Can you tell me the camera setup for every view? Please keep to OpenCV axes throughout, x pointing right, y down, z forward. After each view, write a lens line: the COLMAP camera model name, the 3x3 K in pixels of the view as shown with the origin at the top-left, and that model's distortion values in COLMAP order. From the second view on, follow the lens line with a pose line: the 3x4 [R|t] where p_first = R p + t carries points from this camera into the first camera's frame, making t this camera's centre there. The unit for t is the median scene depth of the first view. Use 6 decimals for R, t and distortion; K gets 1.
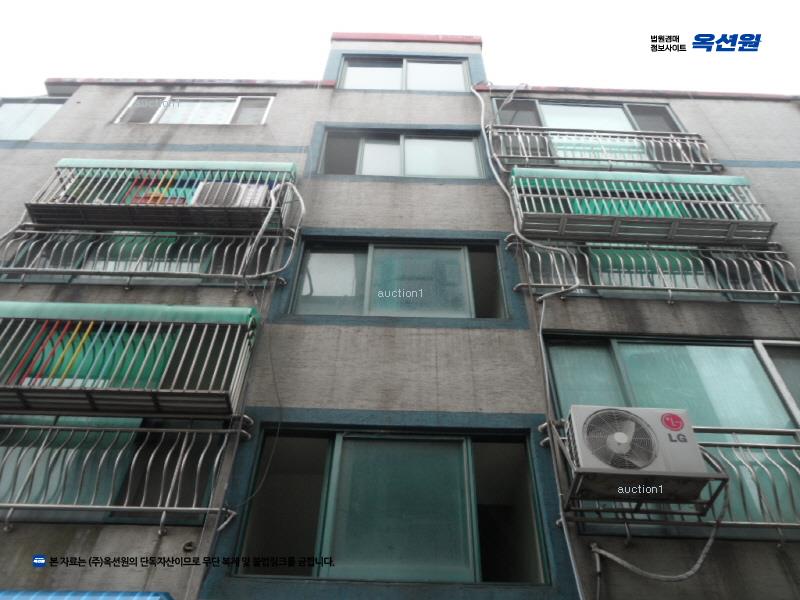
lens RADIAL K [[638.1, 0, 400.0], [0, 638.1, 299.7], [0, 0, 1]] dist [-0.030530, 0.016562]
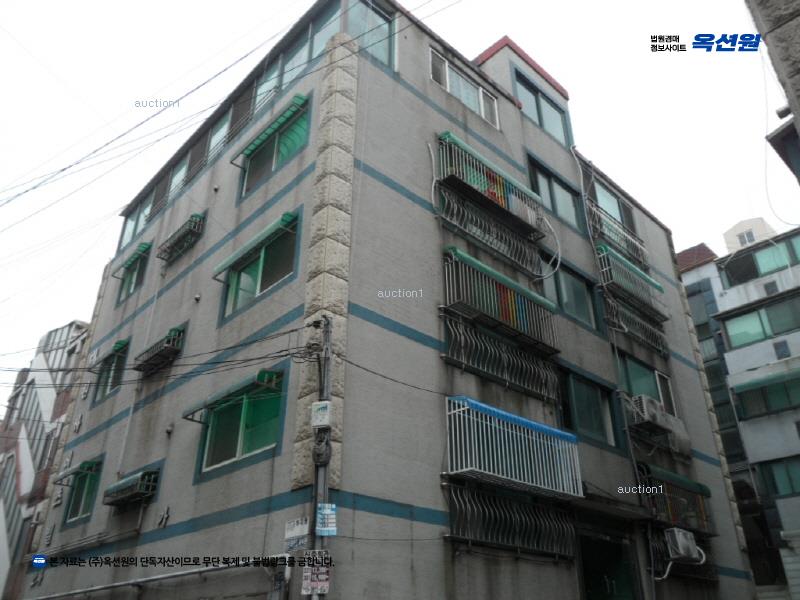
lens RADIAL K [[638.1, 0, 400.0], [0, 638.1, 302.2], [0, 0, 1]] dist [-0.030530, 0.016562]
pose [[0.741563, 0.308145, 0.595928, -1.092128], [-0.494475, 0.851376, 0.175083, -0.066374], [-0.453408, -0.424507, 0.783719, -0.254273]]
